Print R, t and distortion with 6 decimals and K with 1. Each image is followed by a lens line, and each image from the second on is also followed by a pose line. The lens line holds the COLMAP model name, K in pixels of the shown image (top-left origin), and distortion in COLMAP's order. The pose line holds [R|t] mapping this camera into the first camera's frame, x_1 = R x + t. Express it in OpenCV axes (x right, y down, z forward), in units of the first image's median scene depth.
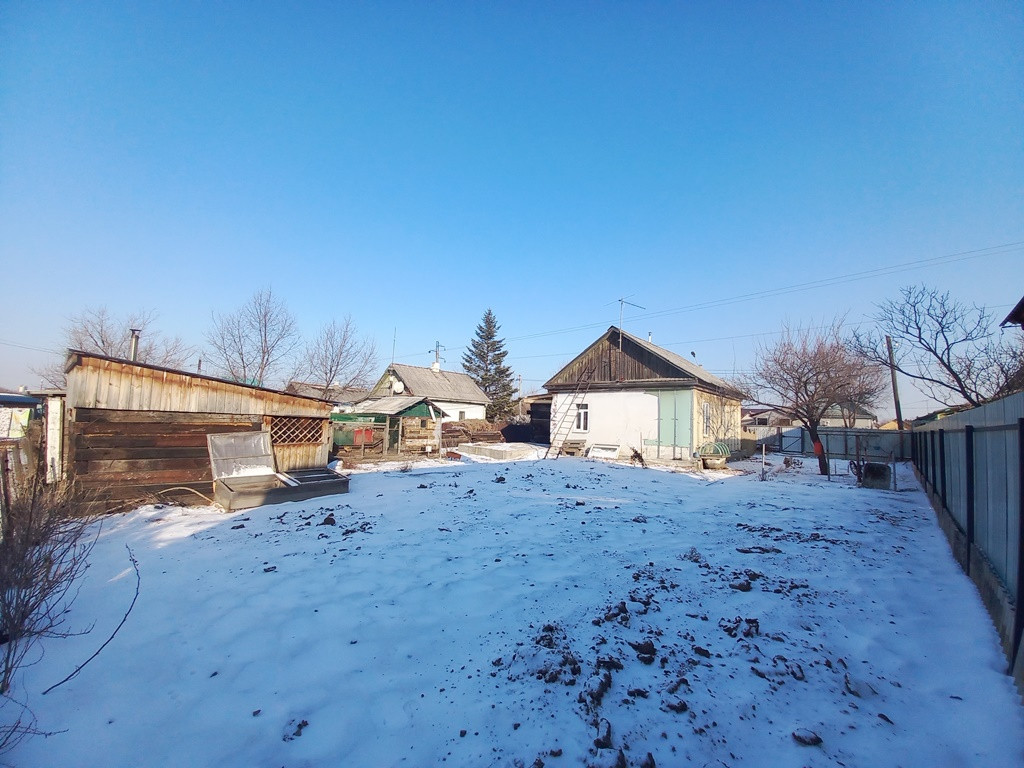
lens RADIAL K [[405.3, 0, 512.6], [0, 405.3, 389.8], [0, 0, 1]] dist [-0.002312, -0.006741]
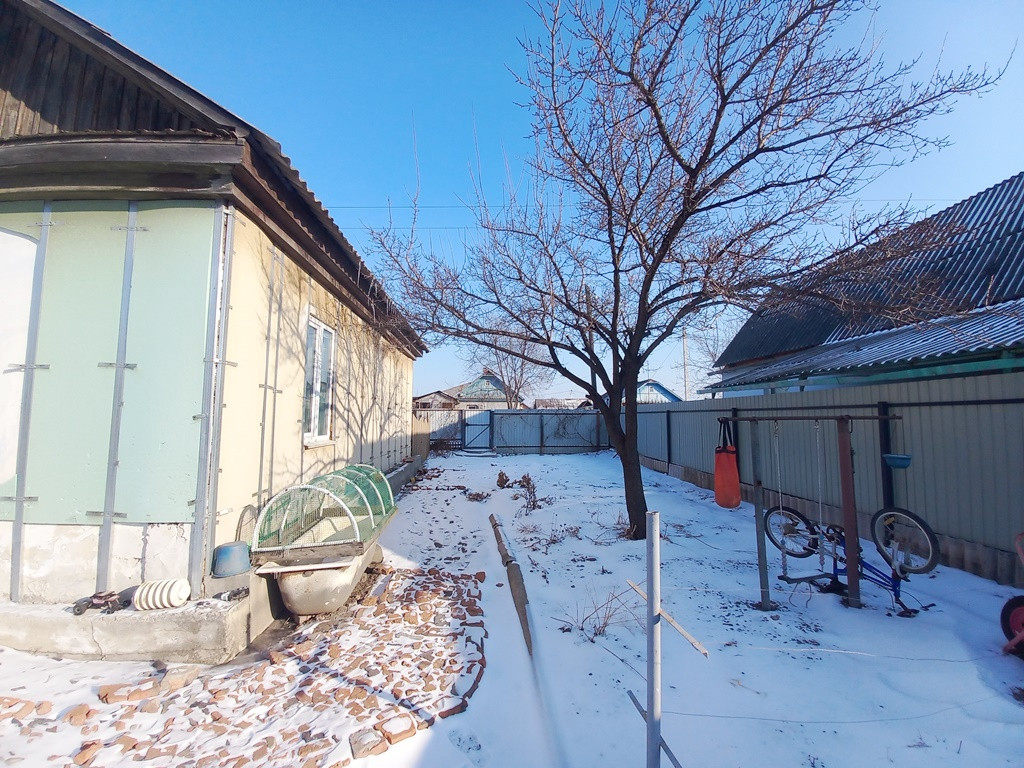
lens RADIAL K [[405.3, 0, 505.4], [0, 405.3, 382.4], [0, 0, 1]] dist [-0.002312, -0.006741]
pose [[0.717281, 0.029233, 0.696171, 0.398909], [-0.036149, 0.999335, -0.004717, 0.074378], [-0.695846, -0.021782, 0.717861, 0.755282]]
